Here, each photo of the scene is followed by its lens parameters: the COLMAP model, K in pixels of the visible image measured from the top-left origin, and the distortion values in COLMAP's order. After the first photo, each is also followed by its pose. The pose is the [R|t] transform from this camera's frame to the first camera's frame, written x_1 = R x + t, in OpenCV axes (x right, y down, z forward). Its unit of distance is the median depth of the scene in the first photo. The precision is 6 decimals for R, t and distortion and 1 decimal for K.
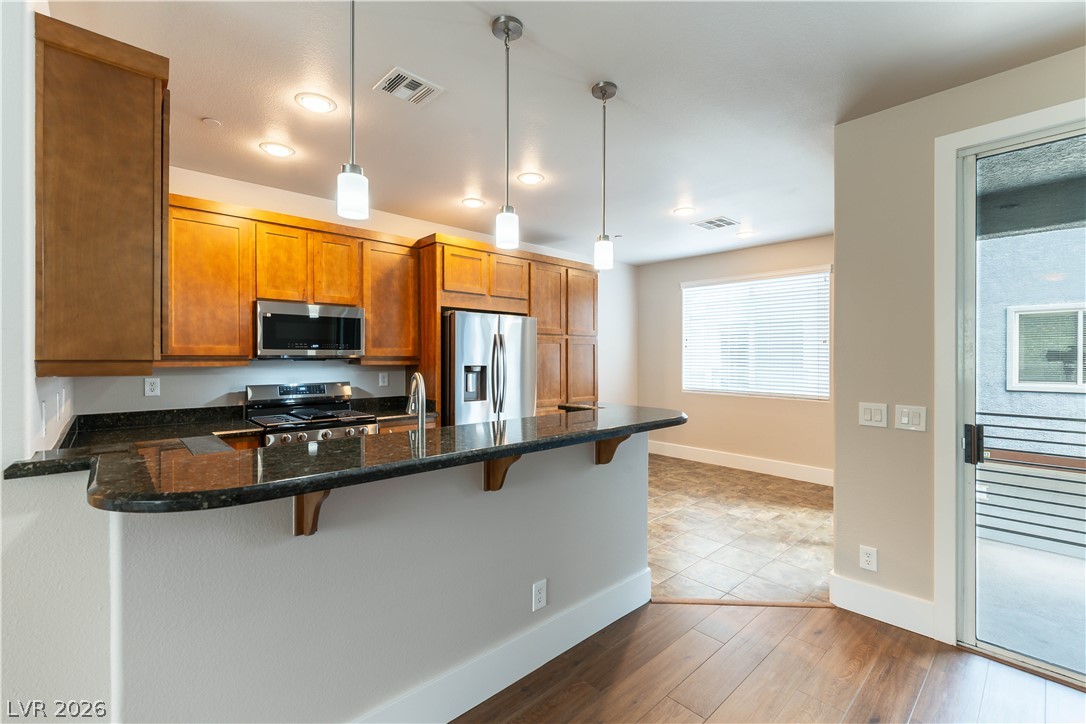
lens RADIAL K [[475.2, 0, 543.0], [0, 475.2, 362.0], [0, 0, 1]] dist [-0.000434, -0.000122]
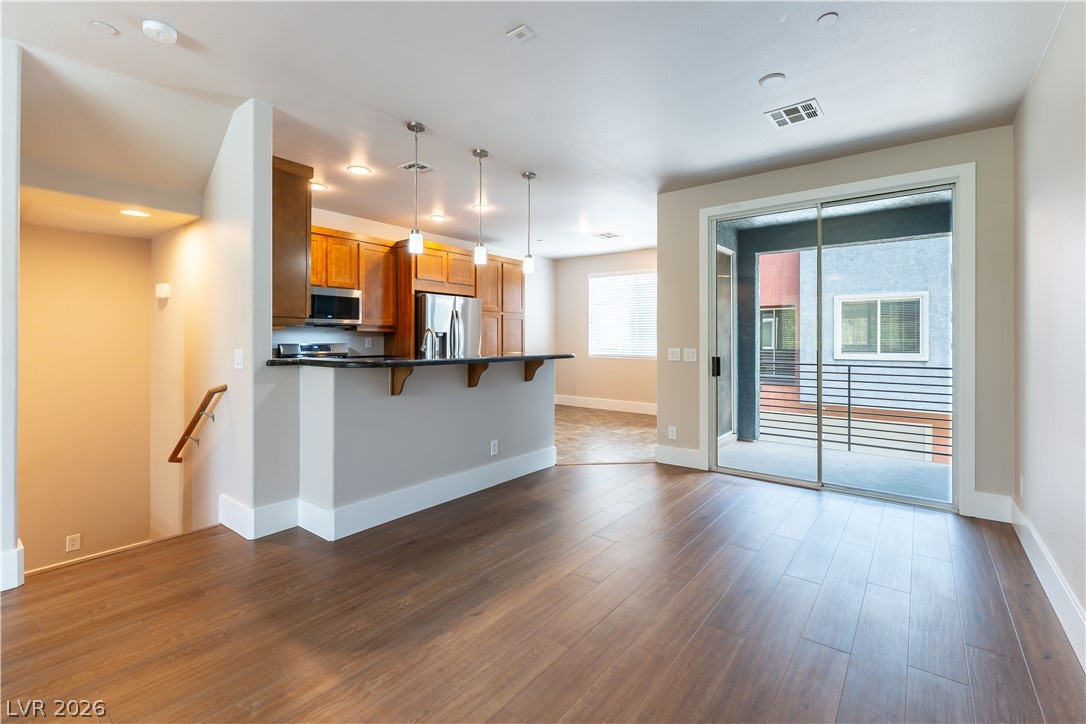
lens RADIAL K [[480.6, 0, 547.1], [0, 480.6, 341.5], [0, 0, 1]] dist [-0.000119, -0.000013]
pose [[0.986853, 0.000100, 0.161622, -0.056431], [0.000785, 0.999985, -0.005411, 0.043137], [-0.161620, 0.005467, 0.986838, -0.465017]]
